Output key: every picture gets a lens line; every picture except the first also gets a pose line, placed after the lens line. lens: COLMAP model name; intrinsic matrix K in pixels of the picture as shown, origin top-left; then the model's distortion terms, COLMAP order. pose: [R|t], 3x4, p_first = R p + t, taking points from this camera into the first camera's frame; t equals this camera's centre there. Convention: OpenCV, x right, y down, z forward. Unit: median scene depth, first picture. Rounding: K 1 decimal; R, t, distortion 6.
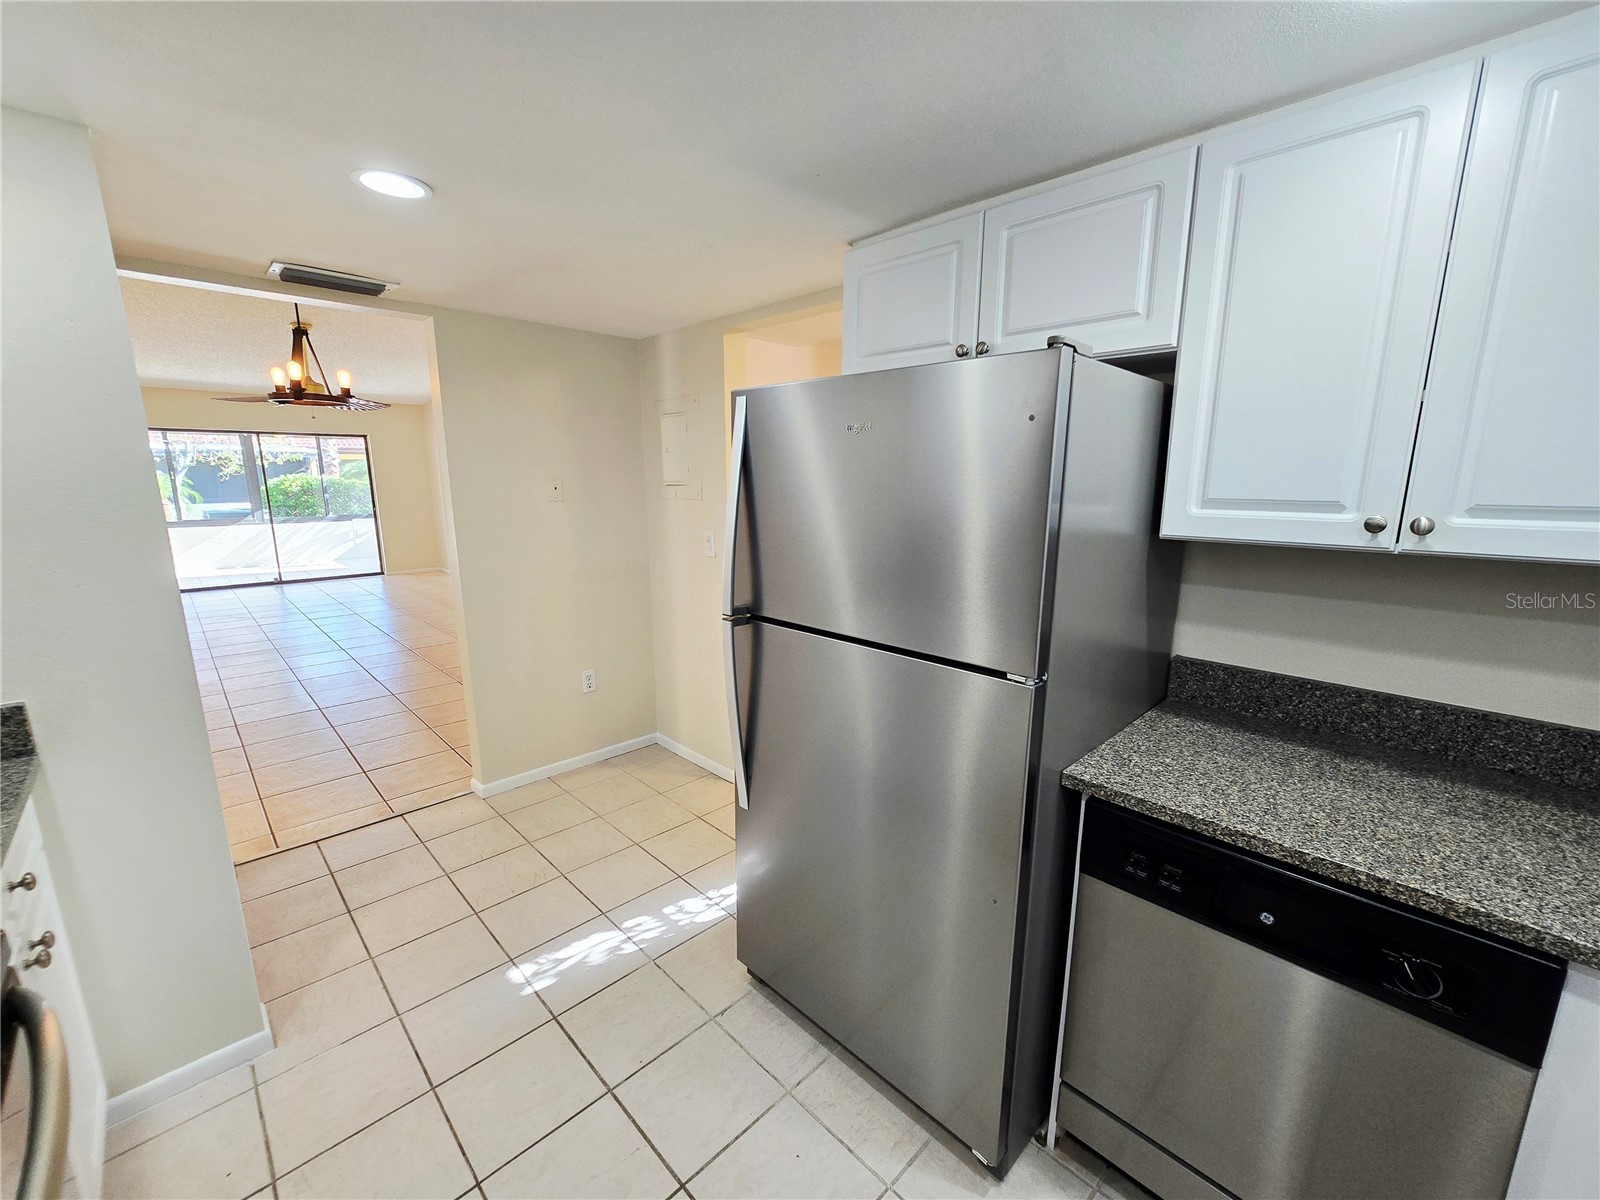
lens RADIAL K [[659.1, 0, 800.1], [0, 659.1, 598.9], [0, 0, 1]] dist [-0.007714, 0.004266]
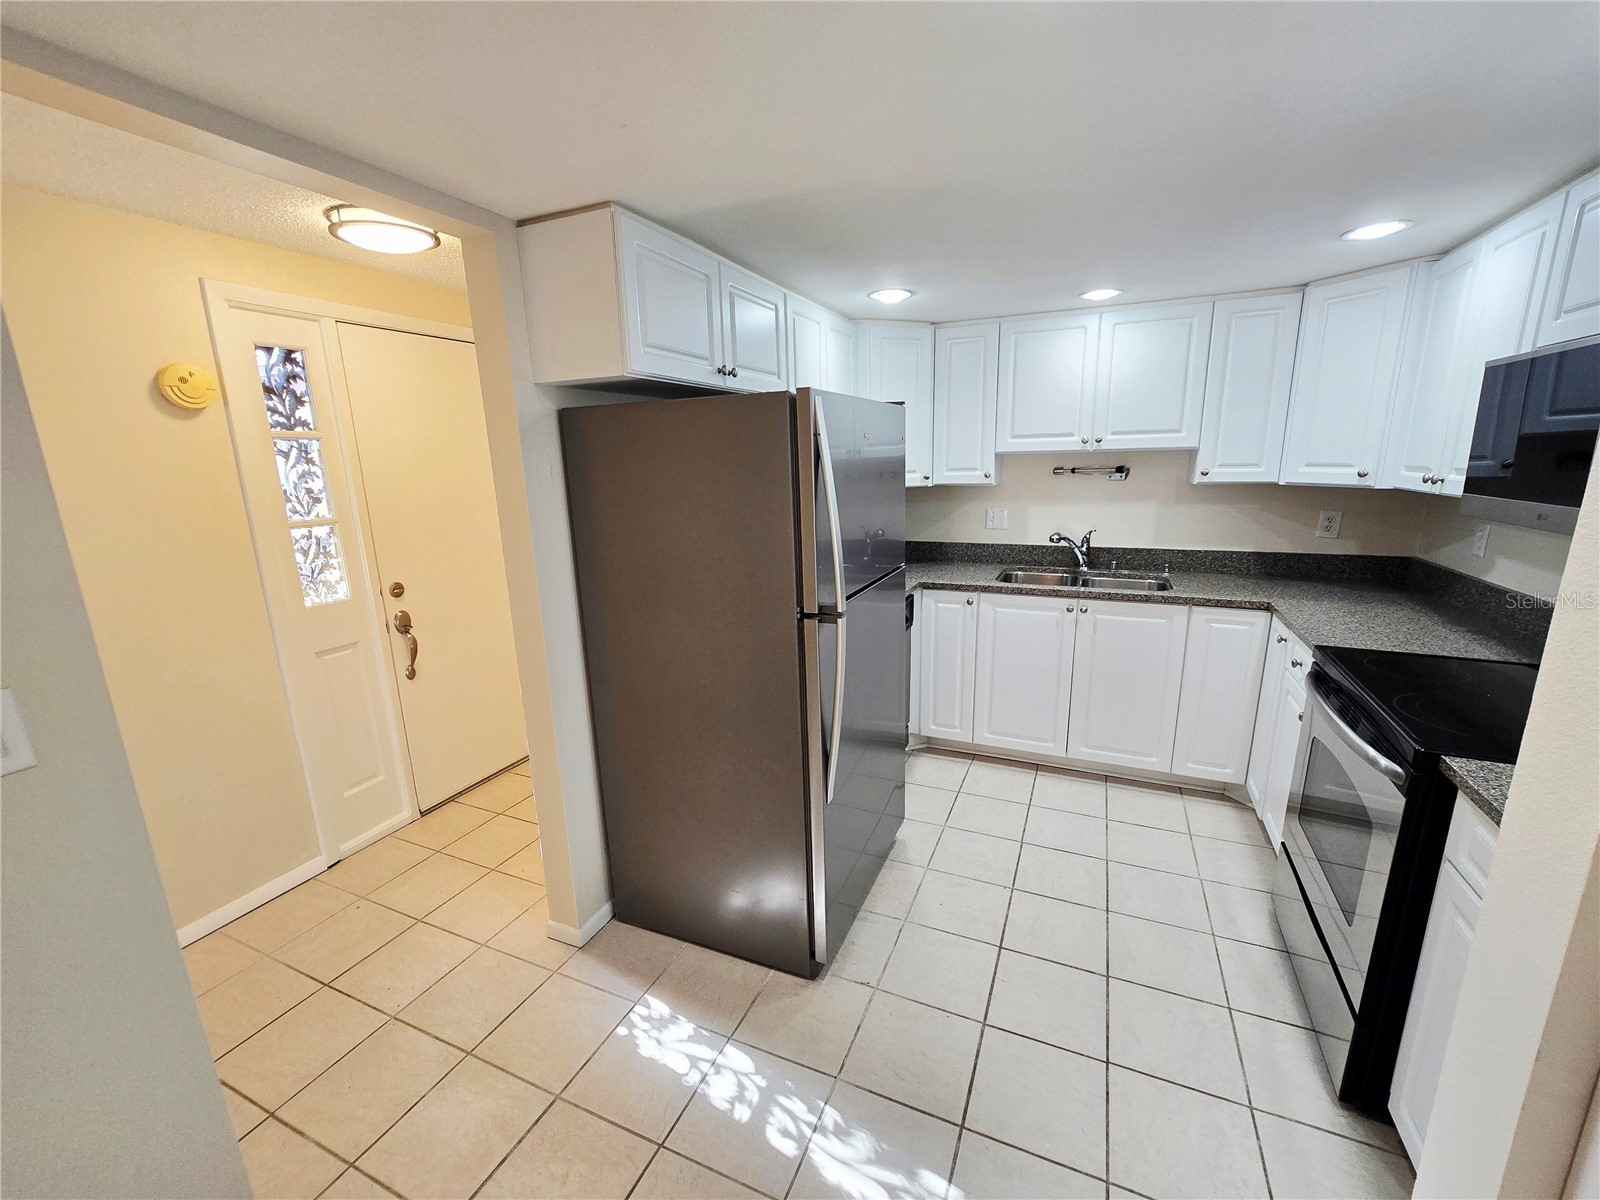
lens RADIAL K [[659.1, 0, 800.4], [0, 659.1, 607.6], [0, 0, 1]] dist [-0.007714, 0.004266]
pose [[-0.360352, -0.216198, 0.907417, -0.165804], [0.199839, 0.932294, 0.301484, -0.049622], [-0.911159, 0.289978, -0.292750, 0.224720]]
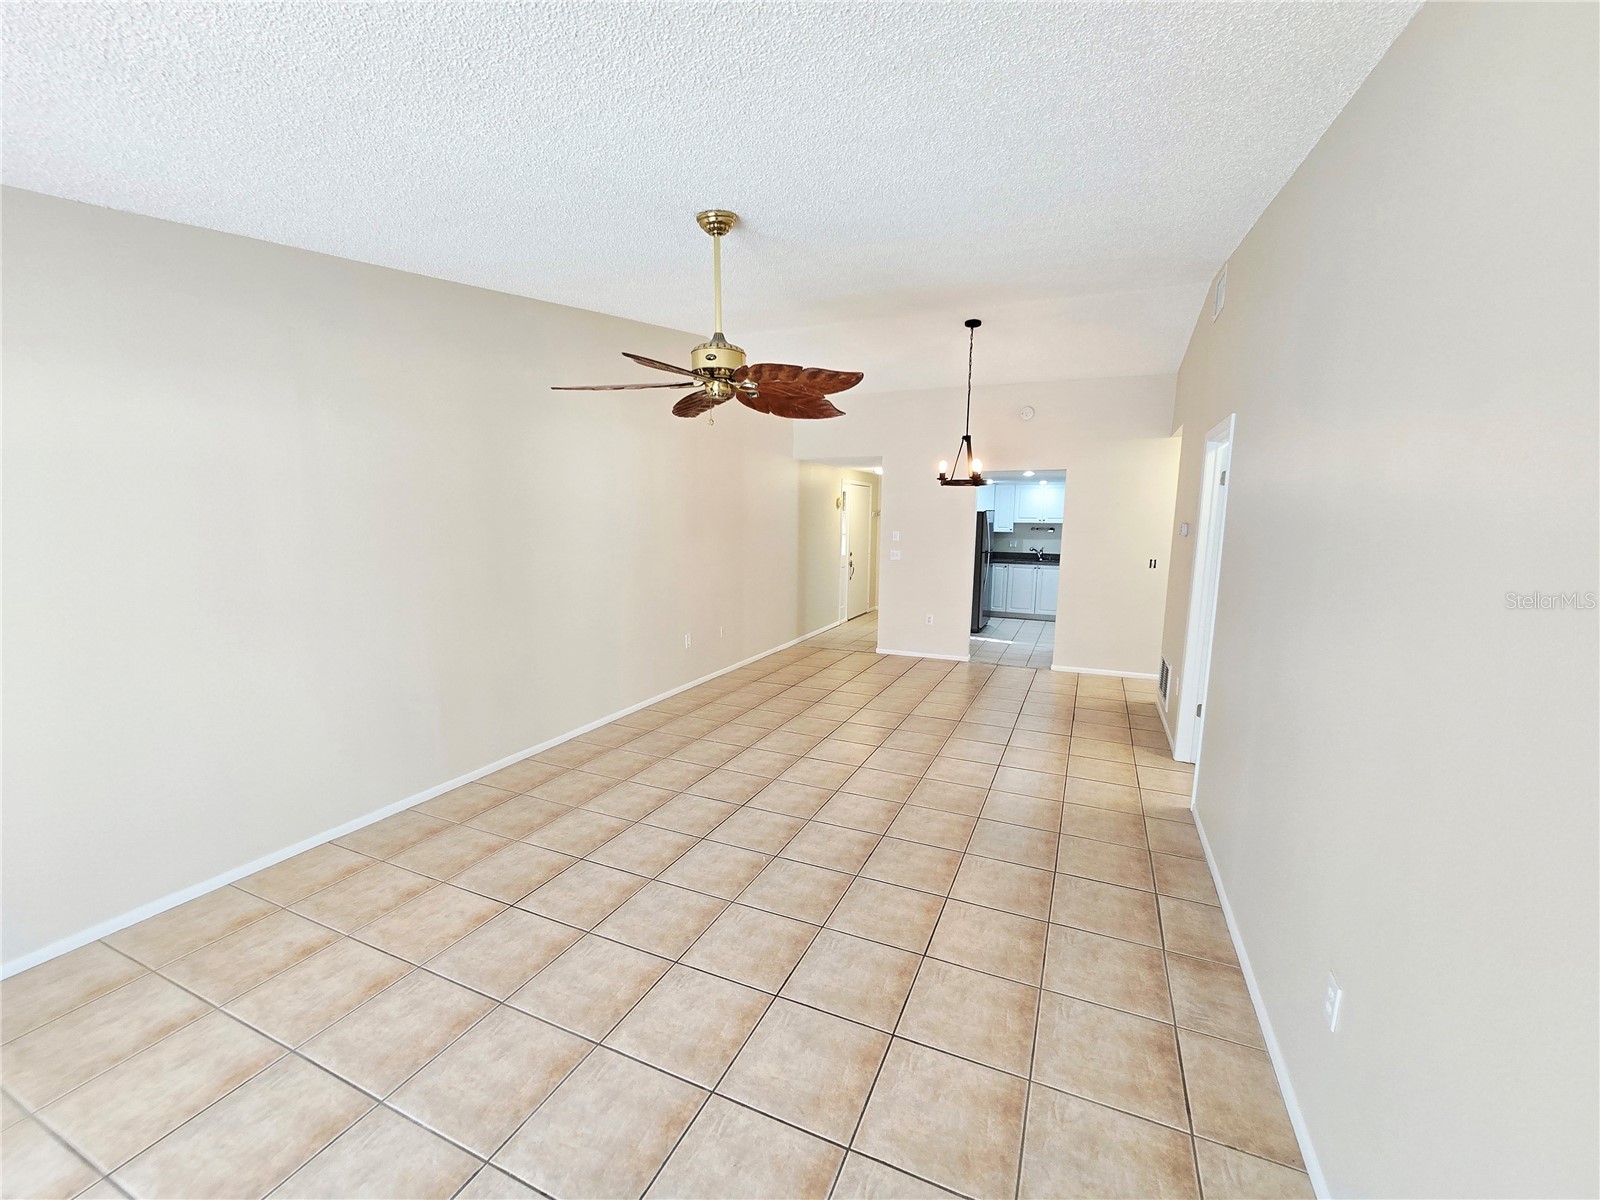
lens RADIAL K [[659.1, 0, 803.1], [0, 659.1, 592.3], [0, 0, 1]] dist [-0.007714, 0.004266]
pose [[-0.370815, -0.119673, 0.920964, -0.764099], [0.163838, 0.967680, 0.191710, -0.156333], [-0.914141, 0.221978, -0.339224, 0.721763]]
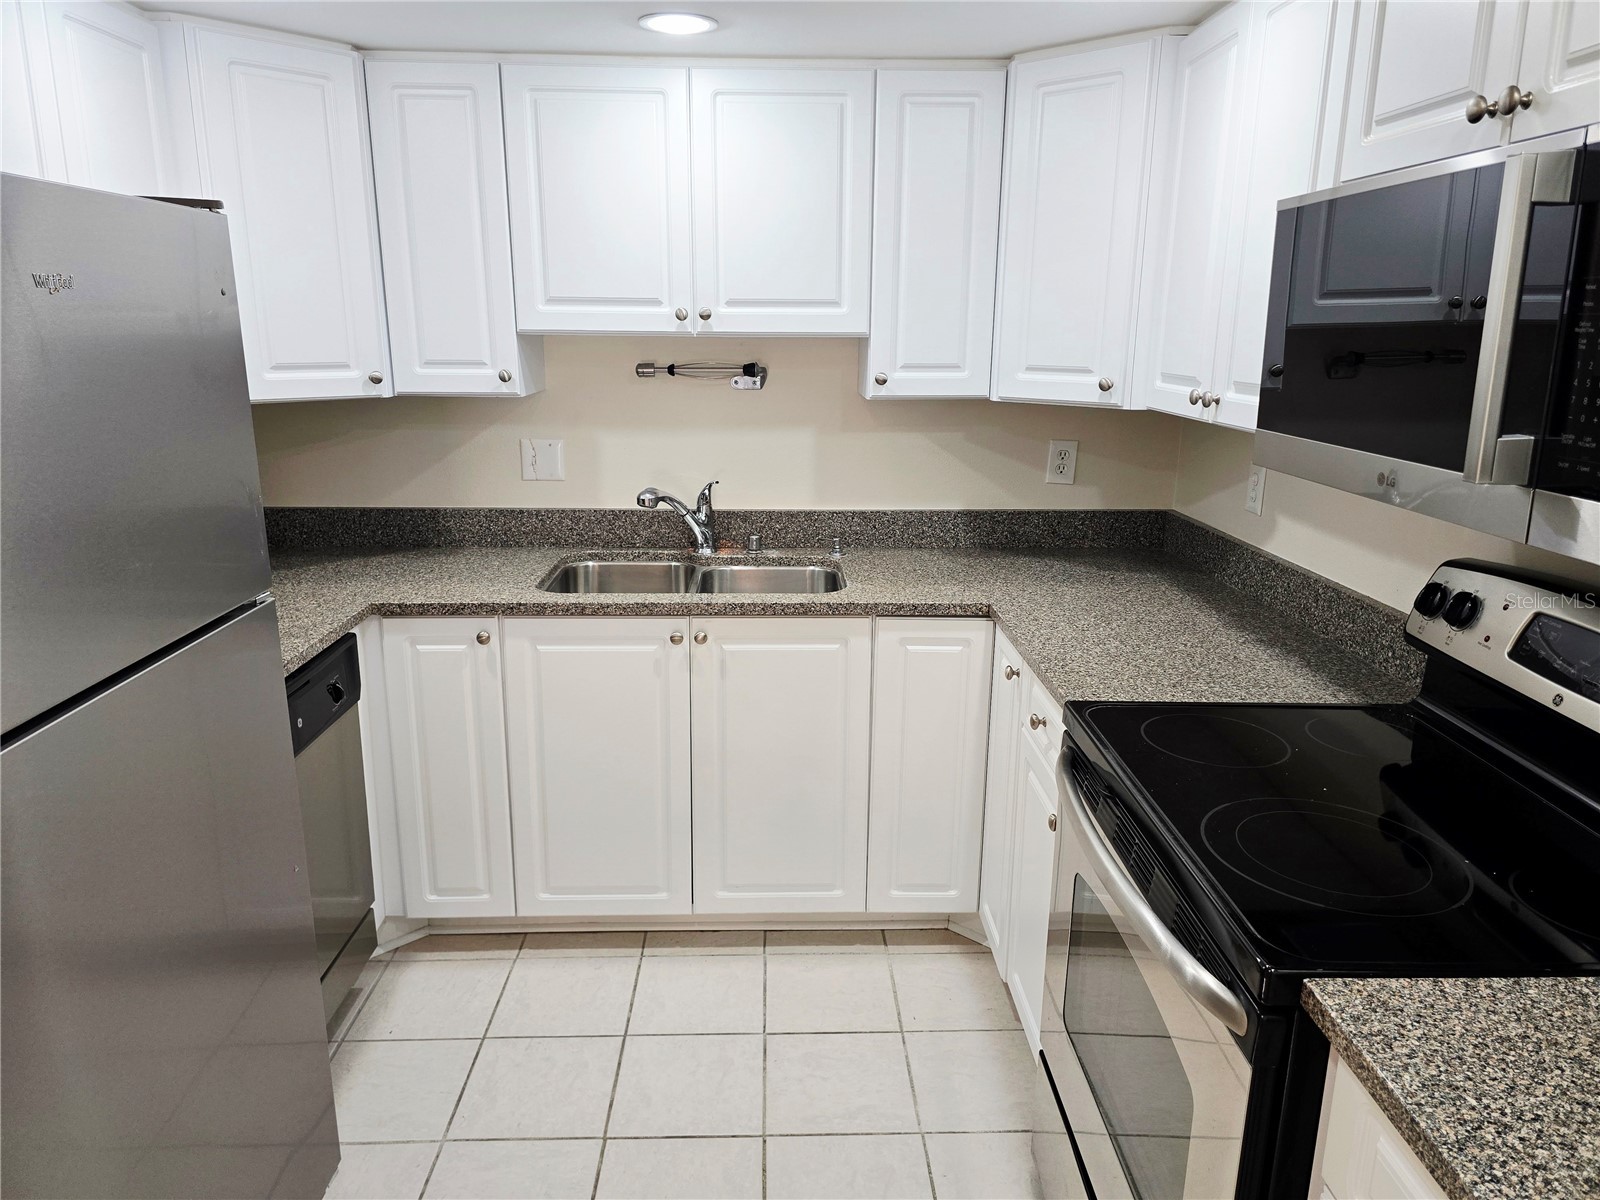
lens RADIAL K [[1089.2, 0, 794.3], [0, 1089.2, 590.4], [0, 0, 1]] dist [0.058942, -0.031088]
pose [[-0.727776, -0.181527, 0.661355, -0.129544], [0.116418, 0.917639, 0.379981, -0.040116], [-0.675862, 0.353535, -0.646703, 0.171682]]
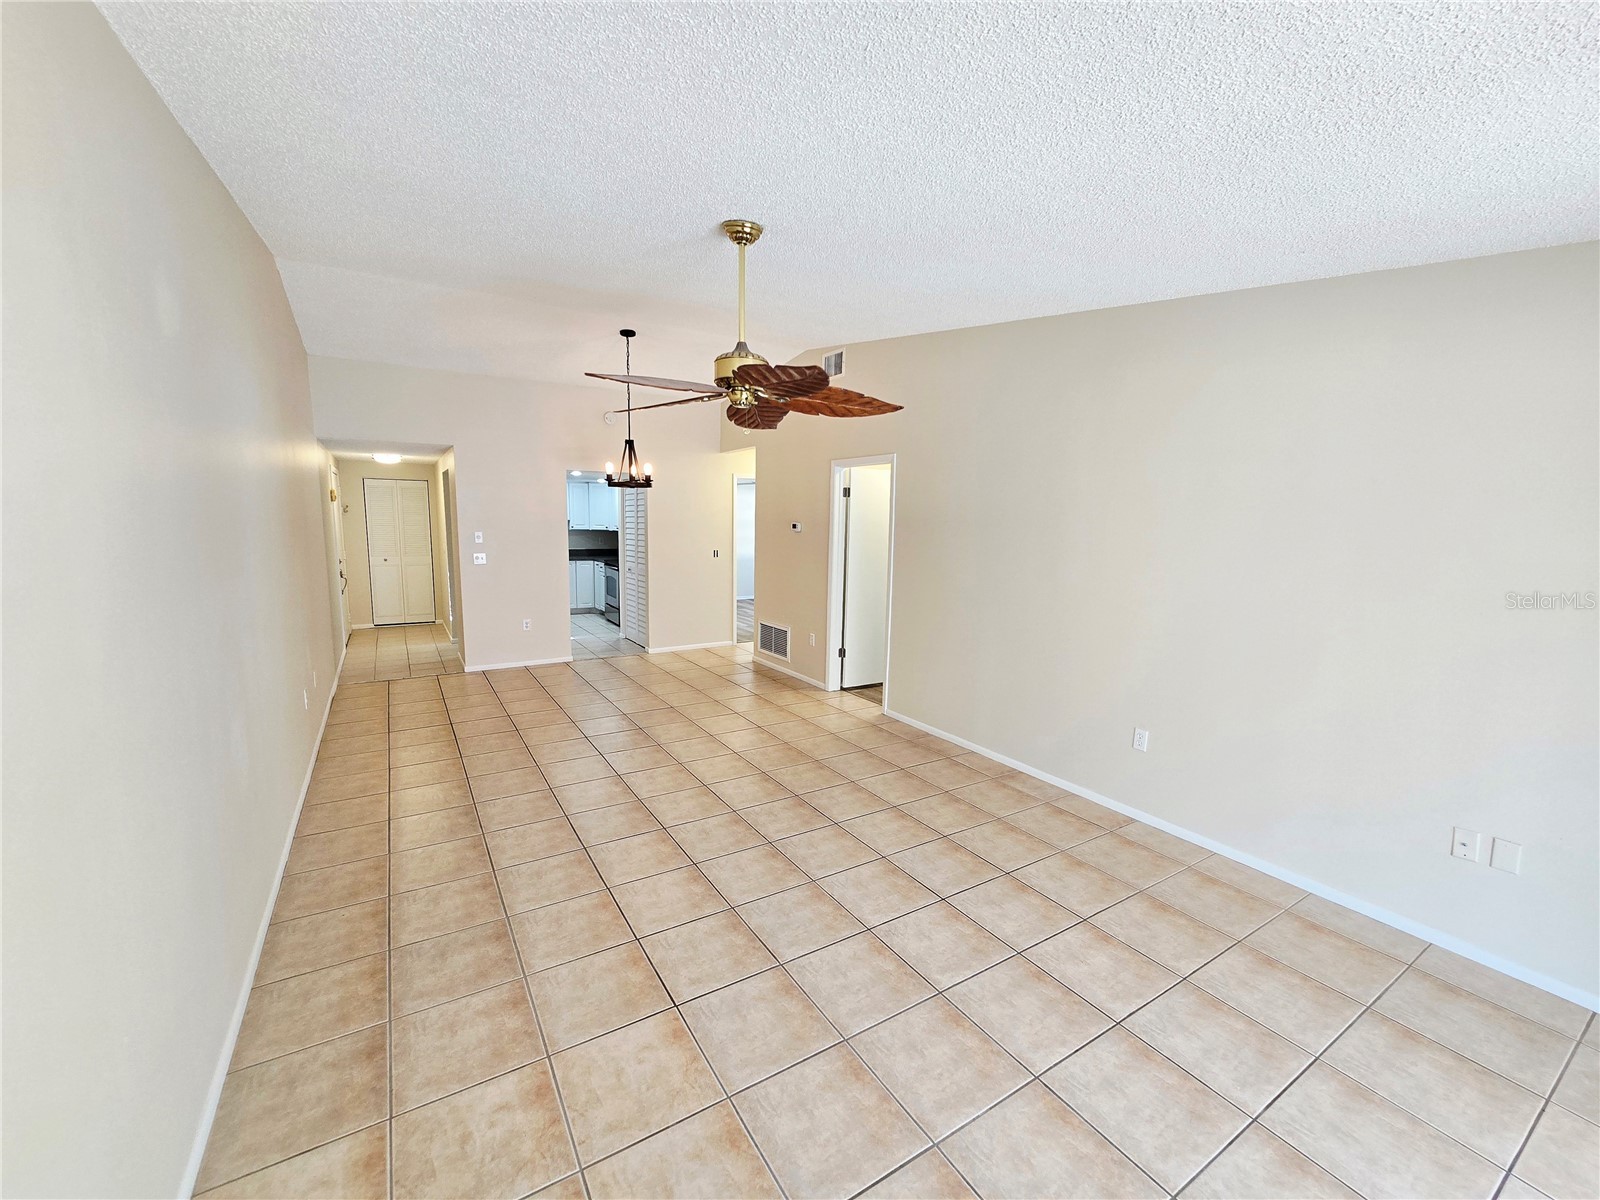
lens RADIAL K [[659.1, 0, 803.7], [0, 659.1, 590.2], [0, 0, 1]] dist [-0.007714, 0.004266]
pose [[-0.977011, -0.044175, 0.208563, -0.562260], [0.019924, 0.955095, 0.295628, -0.197743], [-0.212257, 0.292987, -0.932258, 0.929079]]
